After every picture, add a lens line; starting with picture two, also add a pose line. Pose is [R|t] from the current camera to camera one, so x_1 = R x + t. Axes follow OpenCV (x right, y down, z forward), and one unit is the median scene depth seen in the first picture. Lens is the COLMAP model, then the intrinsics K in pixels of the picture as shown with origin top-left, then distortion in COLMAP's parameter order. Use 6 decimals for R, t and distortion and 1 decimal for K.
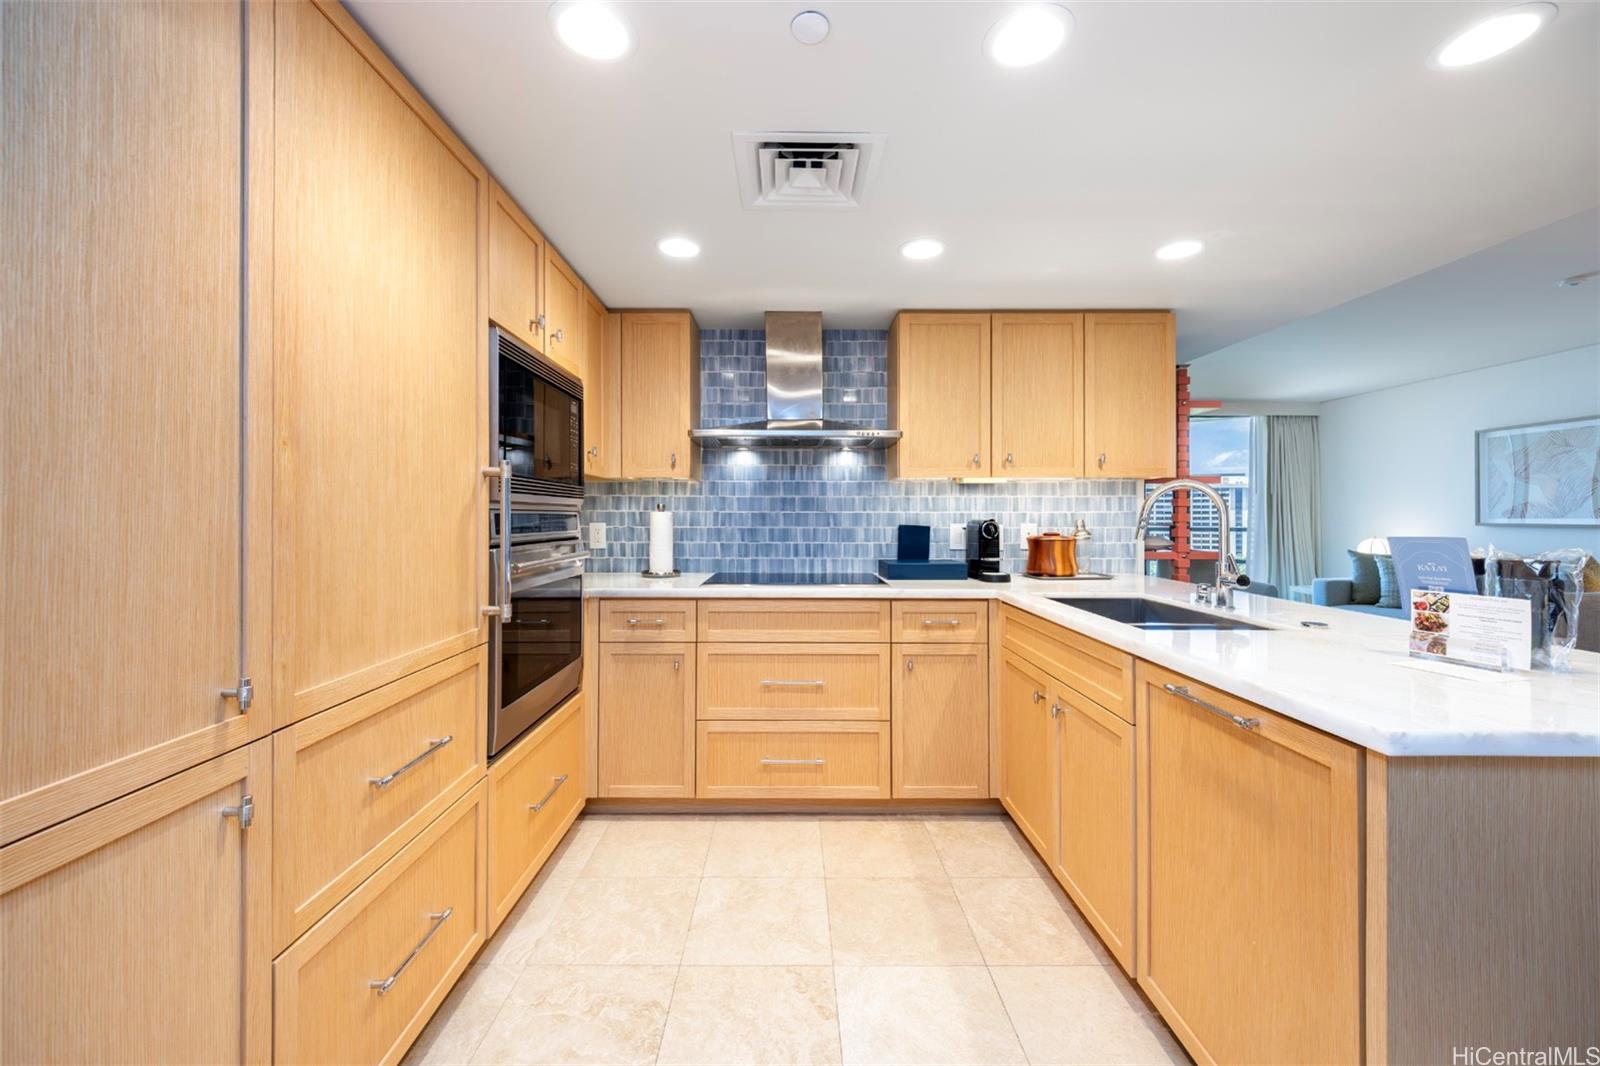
lens RADIAL K [[618.7, 0, 800.5], [0, 618.7, 514.6], [0, 0, 1]] dist [-0.000041, -0.000105]
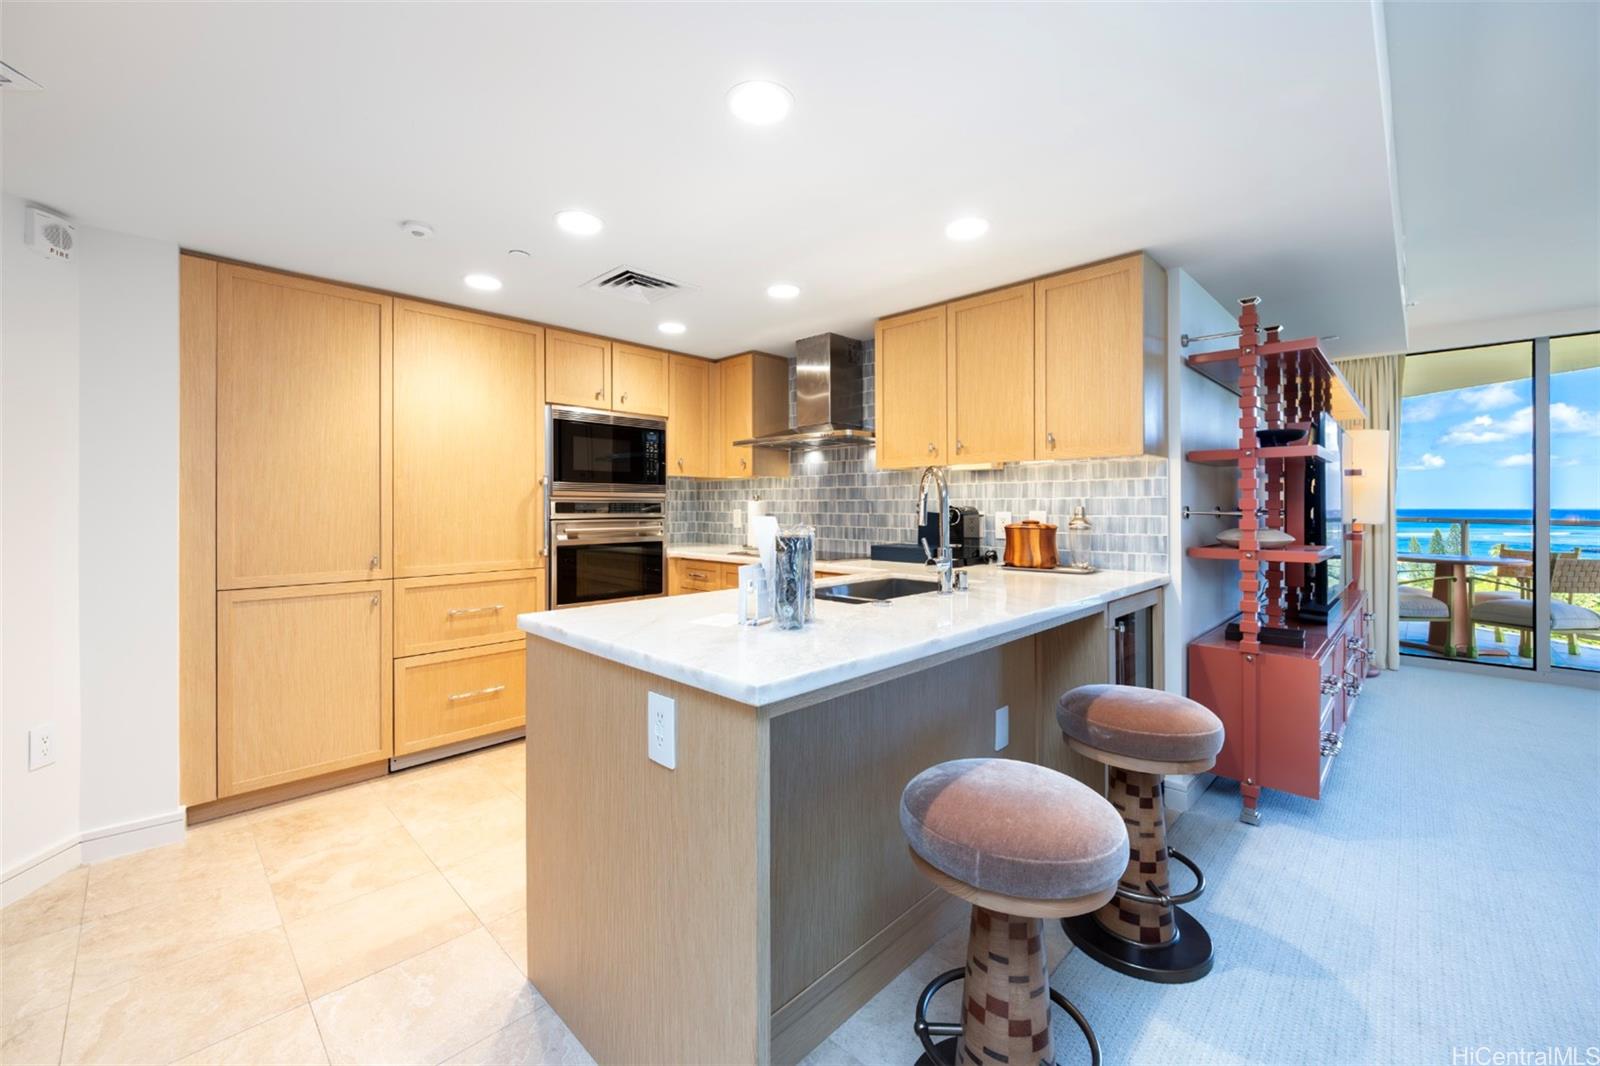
lens RADIAL K [[644.6, 0, 800.2], [0, 644.6, 507.0], [0, 0, 1]] dist [-0.001053, -0.000162]
pose [[0.700861, -0.000766, -0.713298, 0.805678], [0.002815, 0.999995, 0.001691, 0.005831], [0.713293, -0.003193, 0.700859, 0.078339]]
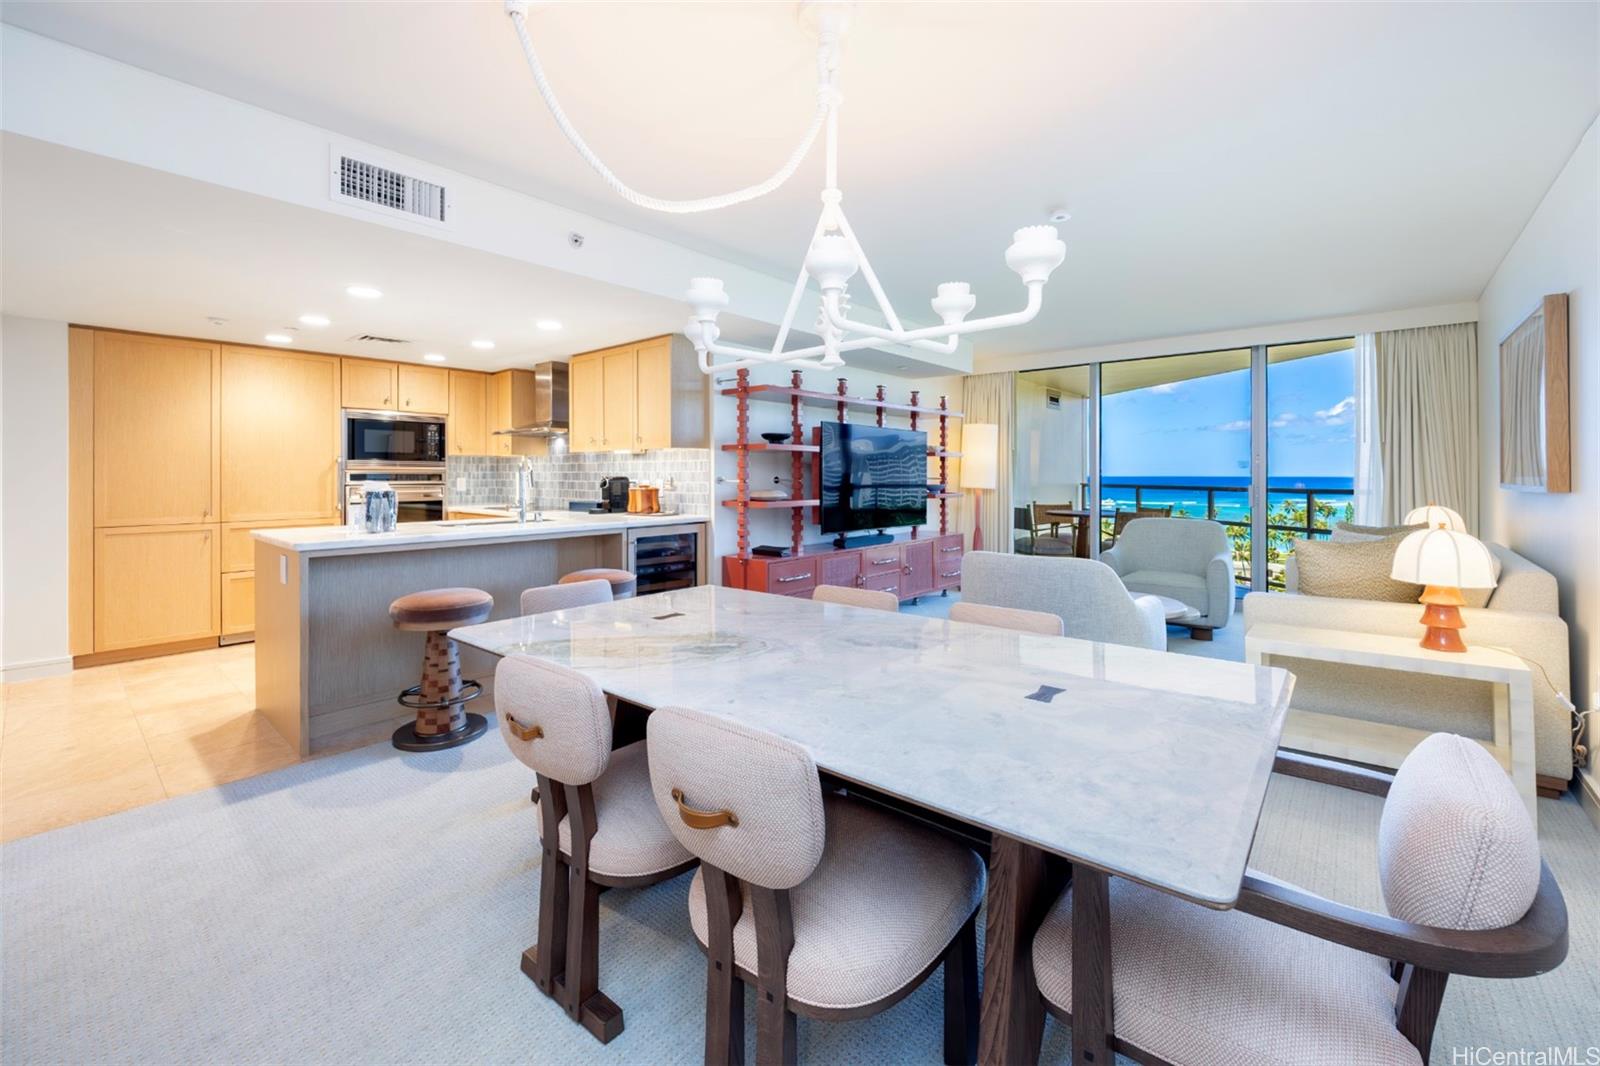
lens RADIAL K [[613.6, 0, 801.1], [0, 613.6, 475.3], [0, 0, 1]] dist [-0.000897, 0.000123]
pose [[0.767904, -0.000537, -0.640564, 1.577143], [0.002559, 0.999994, 0.002229, 0.002095], [0.640559, -0.003350, 0.767901, 0.085138]]
